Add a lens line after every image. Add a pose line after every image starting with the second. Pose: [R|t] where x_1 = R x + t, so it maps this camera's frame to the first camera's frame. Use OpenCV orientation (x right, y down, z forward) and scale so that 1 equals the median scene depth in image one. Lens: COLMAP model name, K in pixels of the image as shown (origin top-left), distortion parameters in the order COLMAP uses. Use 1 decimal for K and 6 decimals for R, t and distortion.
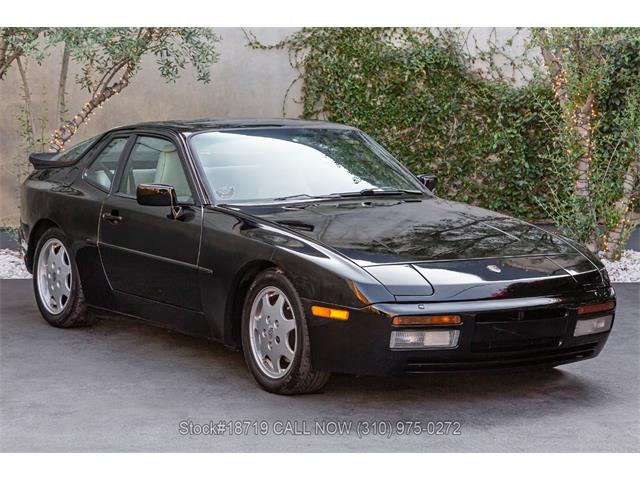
lens RADIAL K [[2154.1, 0, 321.4], [0, 2154.1, 226.0], [0, 0, 1]] dist [0.853760, -0.001730]
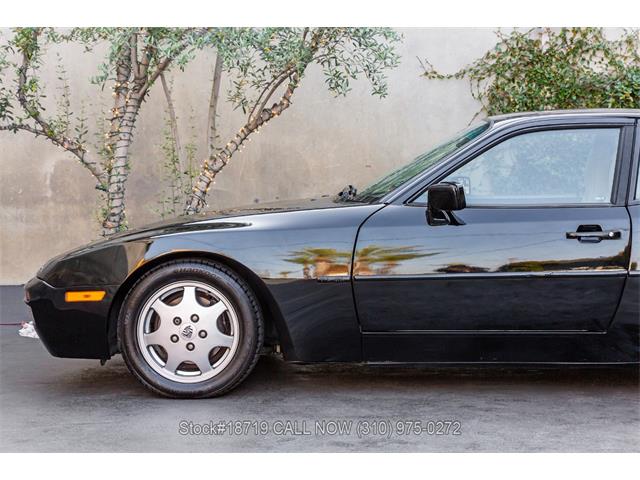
lens RADIAL K [[1753.9, 0, 304.9], [0, 1753.9, 239.3], [0, 0, 1]] dist [0.549818, 0.313312]
pose [[0.996688, -0.009869, -0.080719, -0.024767], [0.006588, 0.999145, -0.040814, 0.012826], [0.081053, 0.040147, 0.995901, 0.282649]]
